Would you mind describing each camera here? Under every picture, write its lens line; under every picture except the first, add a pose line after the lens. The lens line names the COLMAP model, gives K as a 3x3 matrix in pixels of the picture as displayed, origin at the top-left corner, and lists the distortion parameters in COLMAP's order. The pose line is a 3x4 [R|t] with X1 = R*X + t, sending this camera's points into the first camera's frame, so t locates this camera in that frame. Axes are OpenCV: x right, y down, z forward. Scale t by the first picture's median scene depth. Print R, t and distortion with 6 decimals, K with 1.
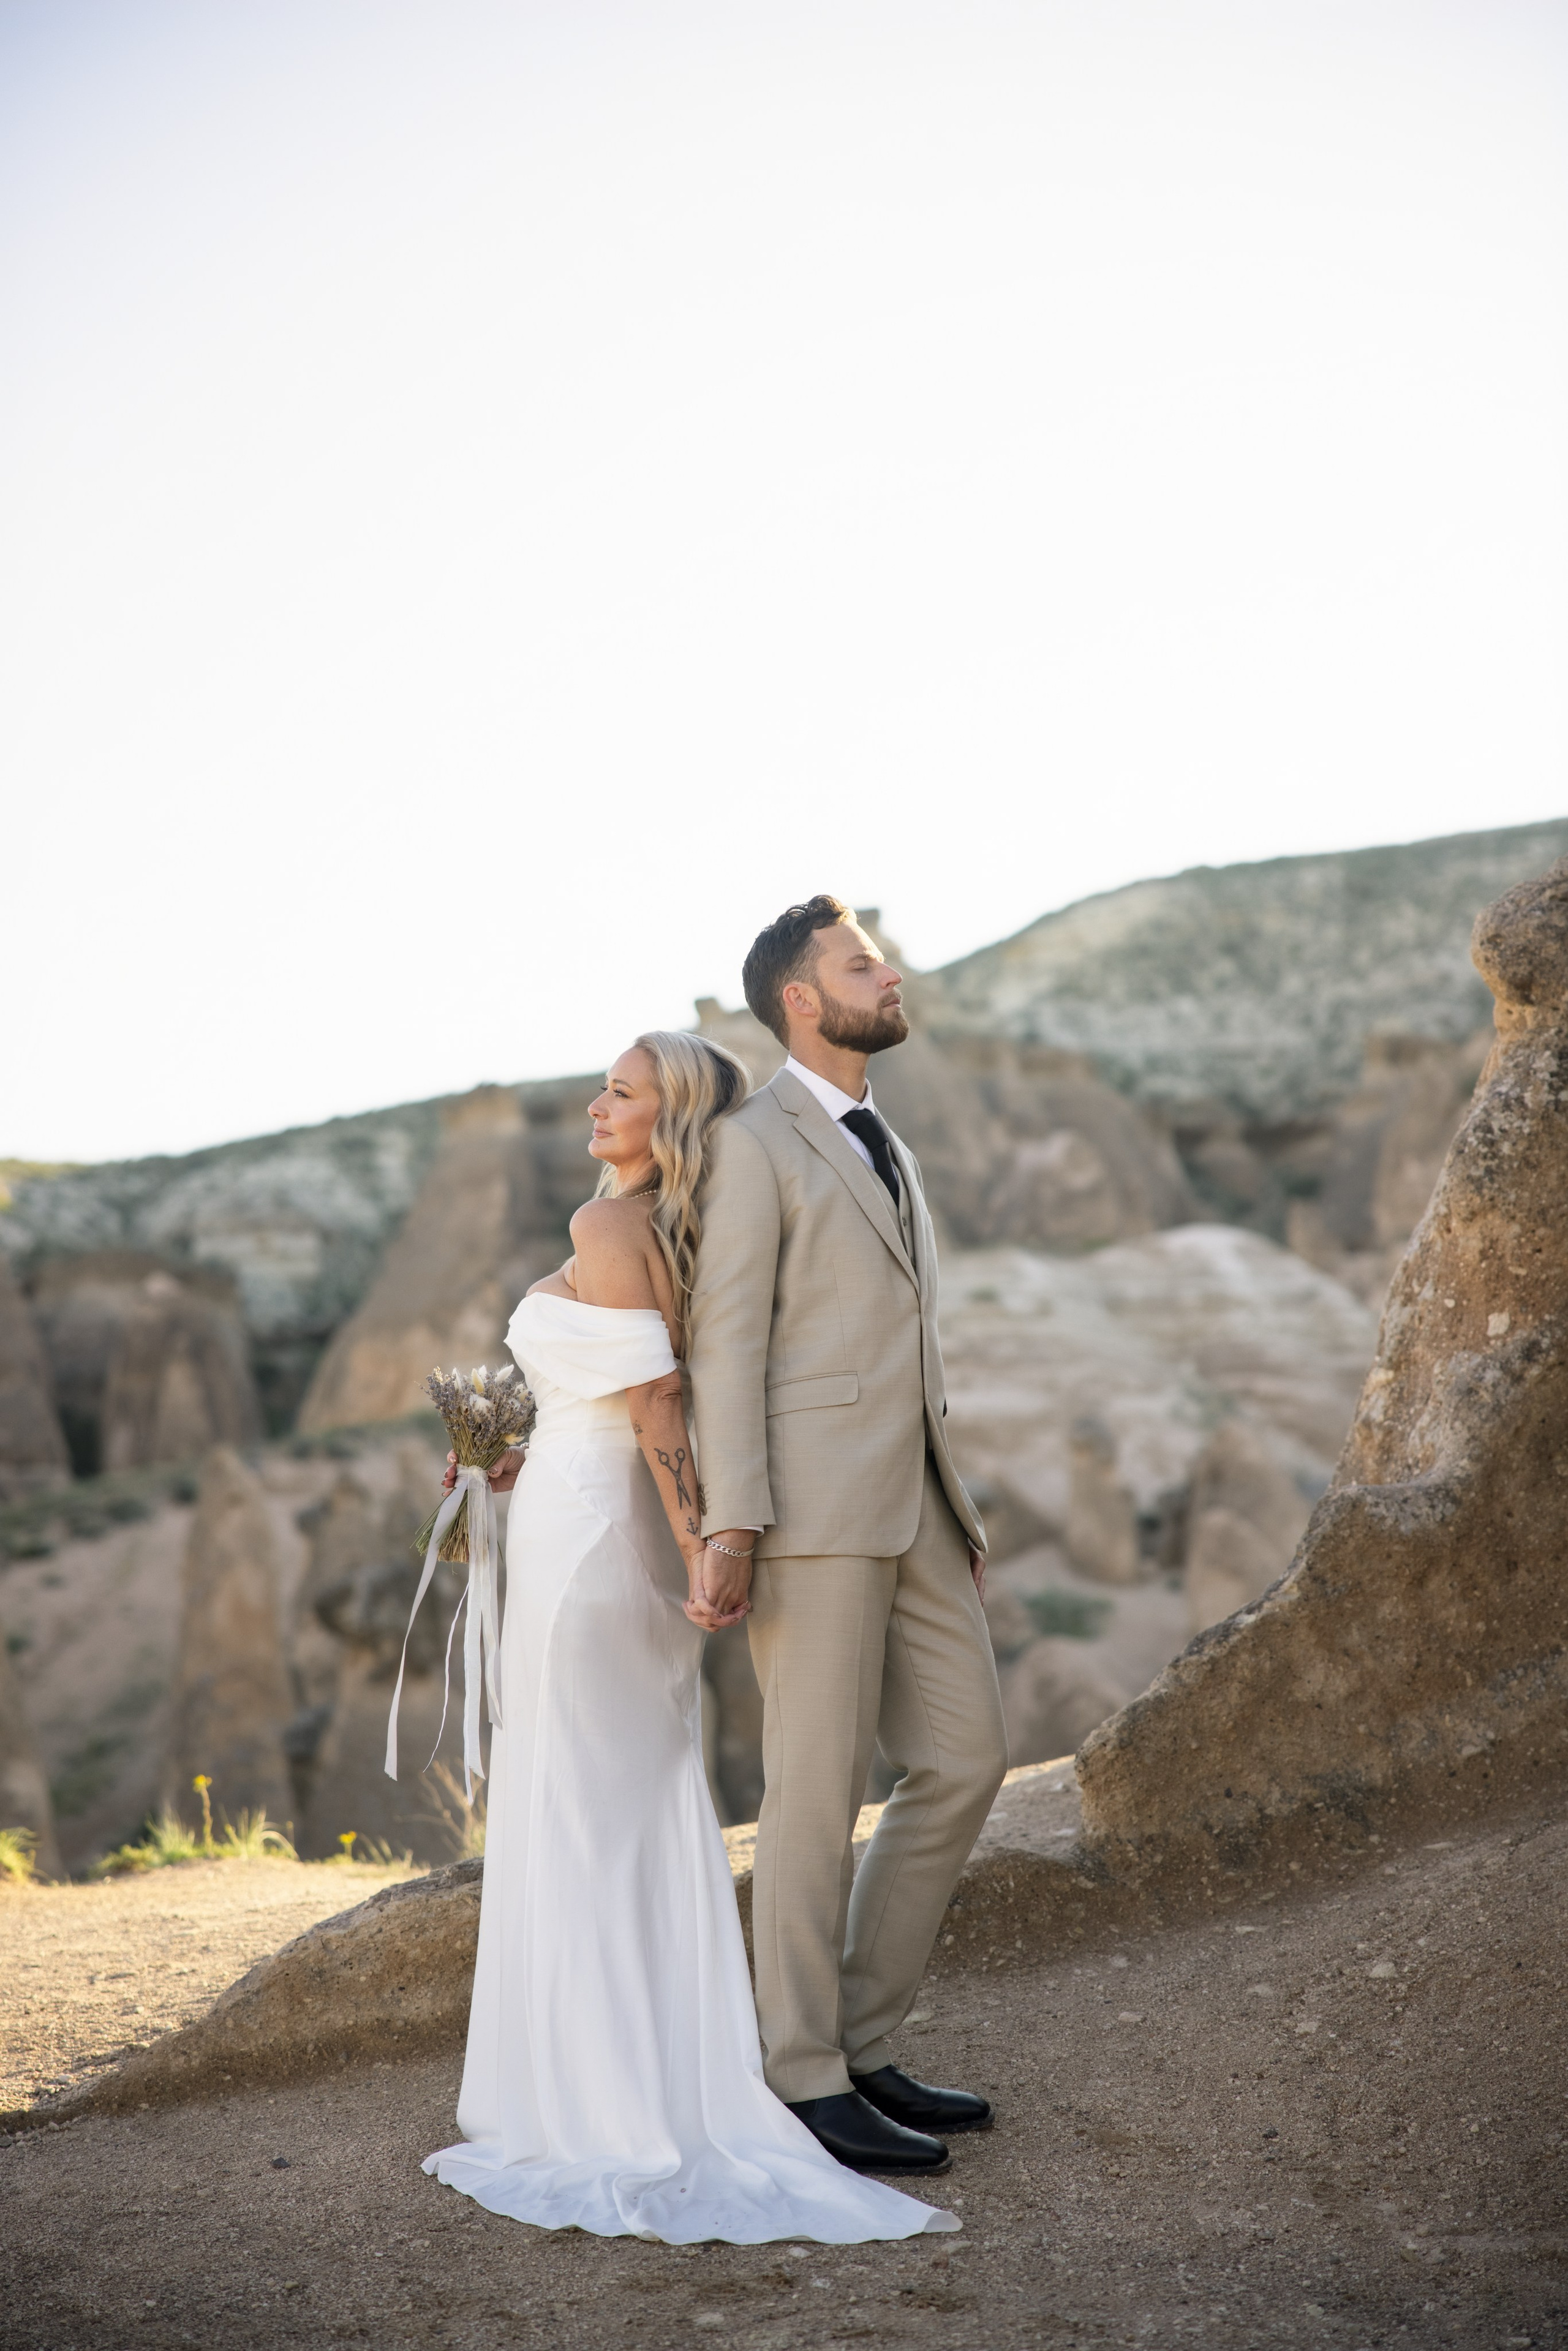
lens RADIAL K [[4628.9, 0, 787.4], [0, 4628.9, 1156.5], [0, 0, 1]] dist [0.153868, 0.000000]
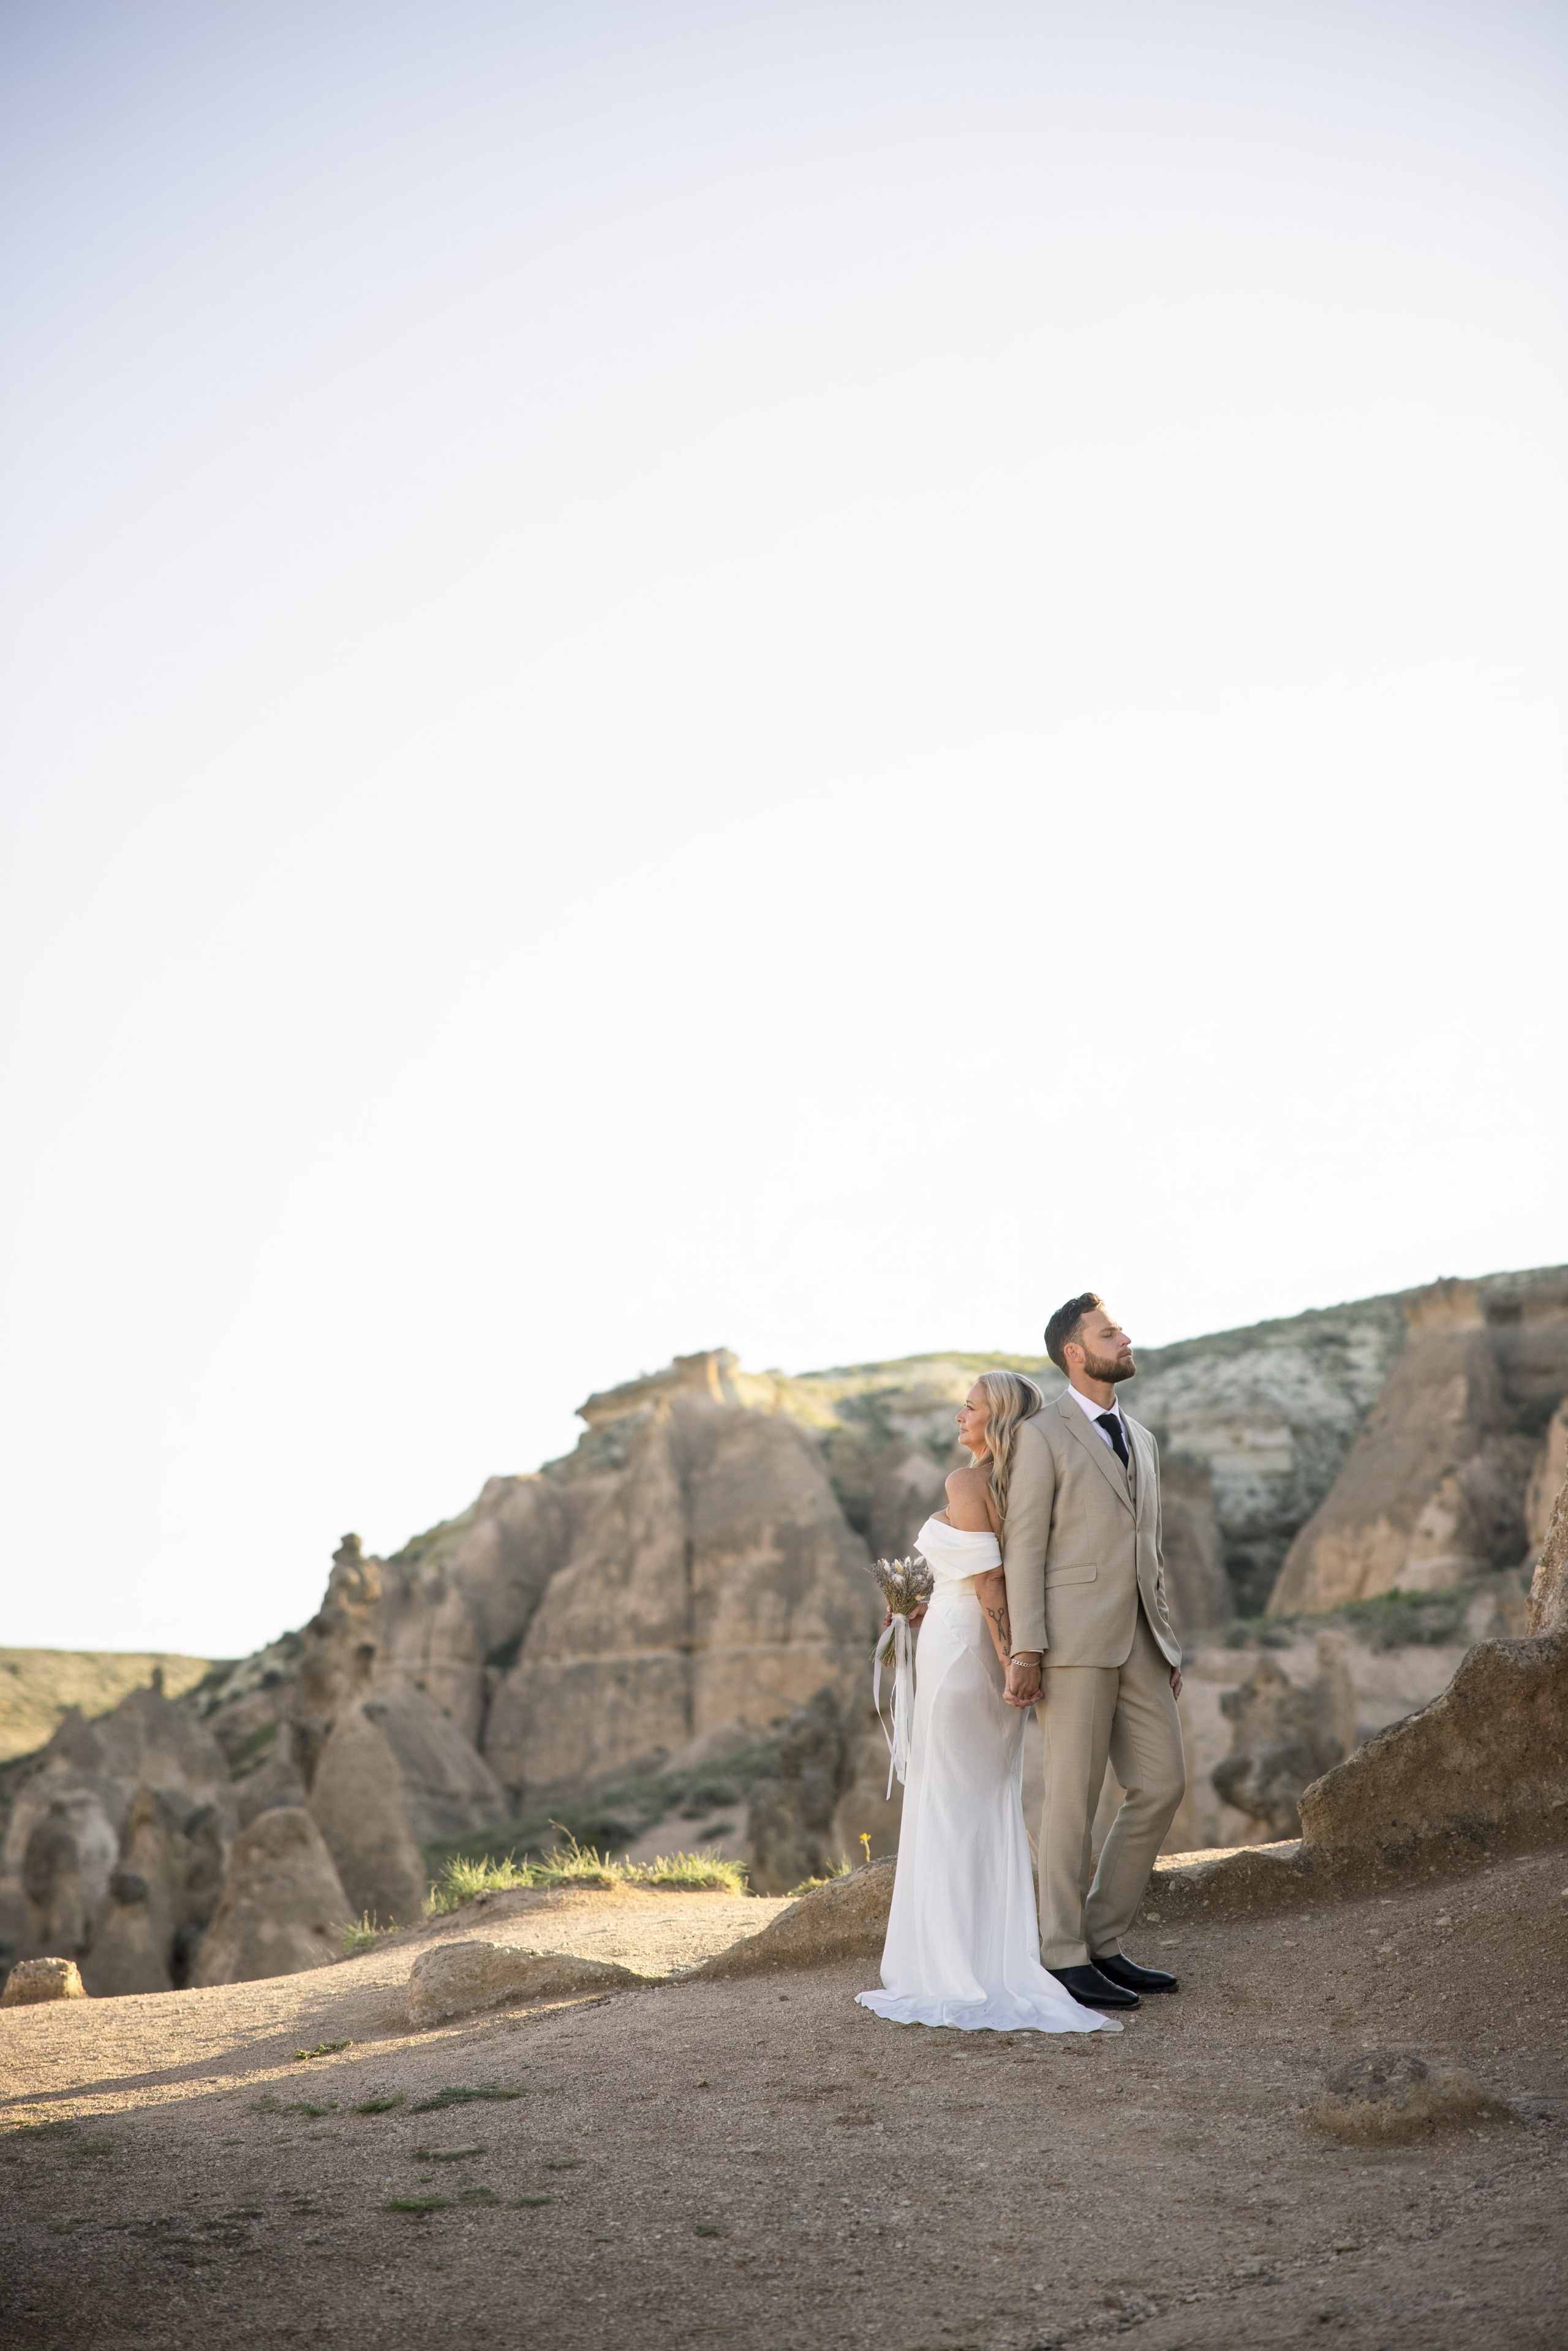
lens RADIAL K [[4628.9, 0, 778.9], [0, 4628.9, 1184.2], [0, 0, 1]] dist [0.153868, 0.000000]
pose [[0.976899, -0.011532, -0.213390, 0.258494], [0.004012, 0.999357, -0.035638, -0.033856], [0.213663, 0.033959, 0.976317, -0.720358]]
